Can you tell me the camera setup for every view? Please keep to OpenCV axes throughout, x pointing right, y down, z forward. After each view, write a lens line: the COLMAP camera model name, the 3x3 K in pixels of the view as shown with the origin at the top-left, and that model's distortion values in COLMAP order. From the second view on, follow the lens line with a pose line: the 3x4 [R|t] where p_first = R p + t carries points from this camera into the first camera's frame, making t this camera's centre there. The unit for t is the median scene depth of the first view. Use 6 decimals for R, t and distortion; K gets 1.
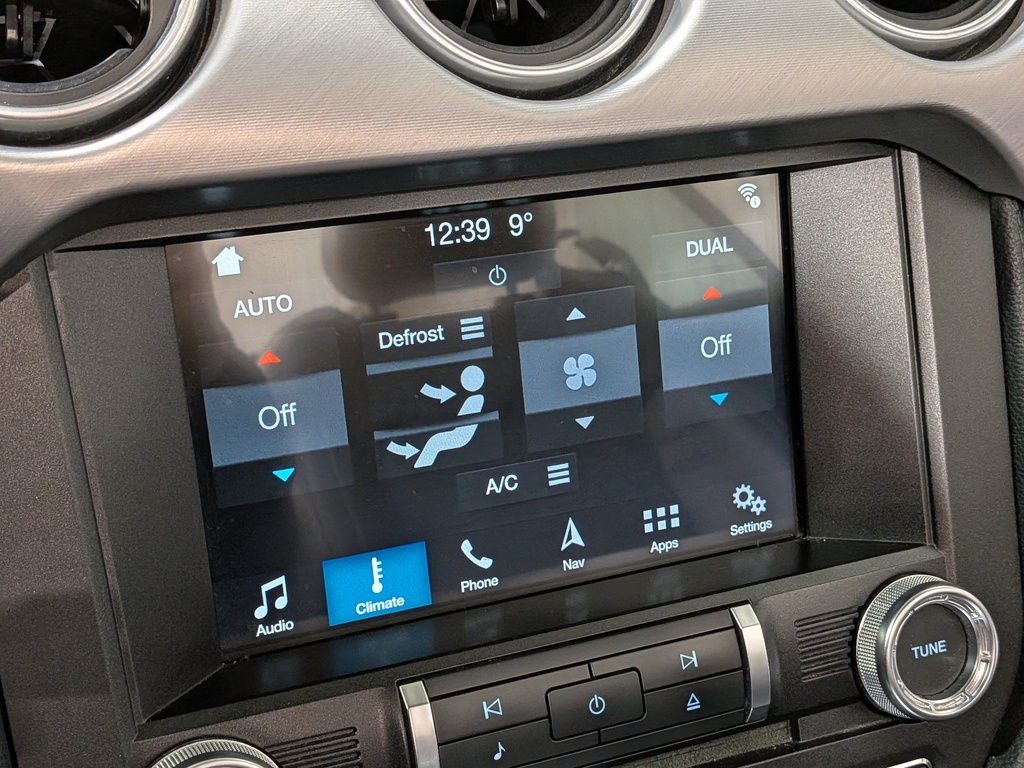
lens RADIAL K [[1487.0, 0, 486.9], [0, 1487.0, 401.0], [0, 0, 1]] dist [0.061671, 0.000000]
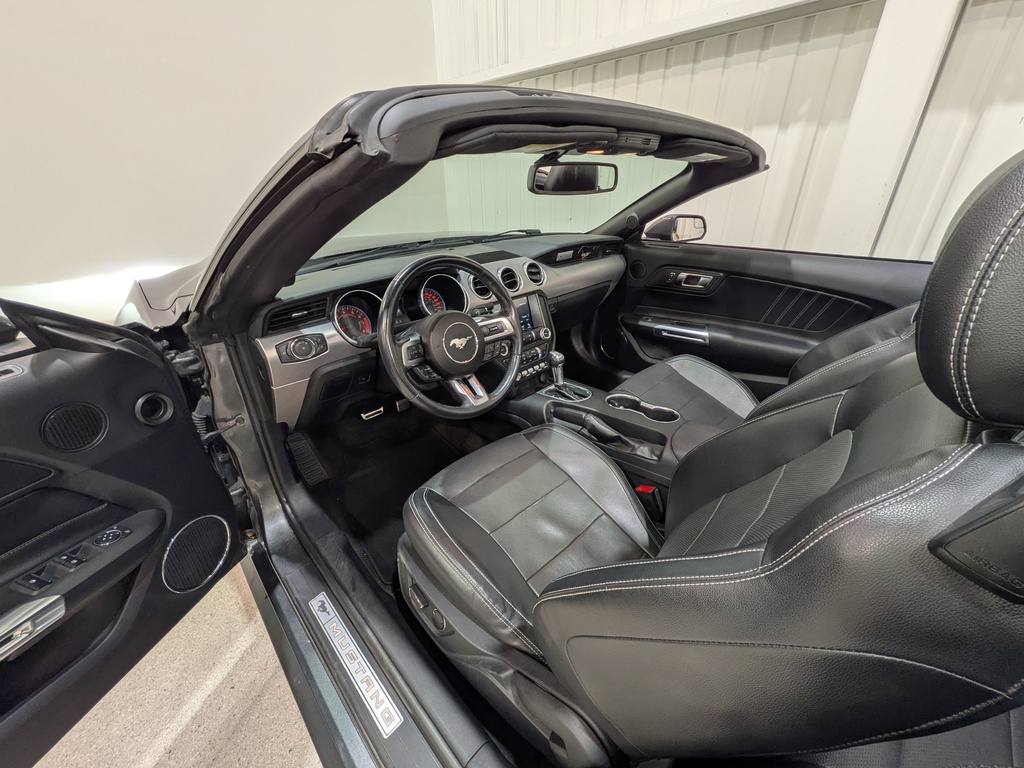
lens RADIAL K [[413.3, 0, 523.8], [0, 413.3, 379.0], [0, 0, 1]] dist [0.000789, -0.000321]
pose [[0.916932, -0.189510, 0.351172, -1.142455], [0.178845, 0.981865, 0.062890, 0.291552], [-0.356722, 0.005139, 0.934196, -2.121959]]
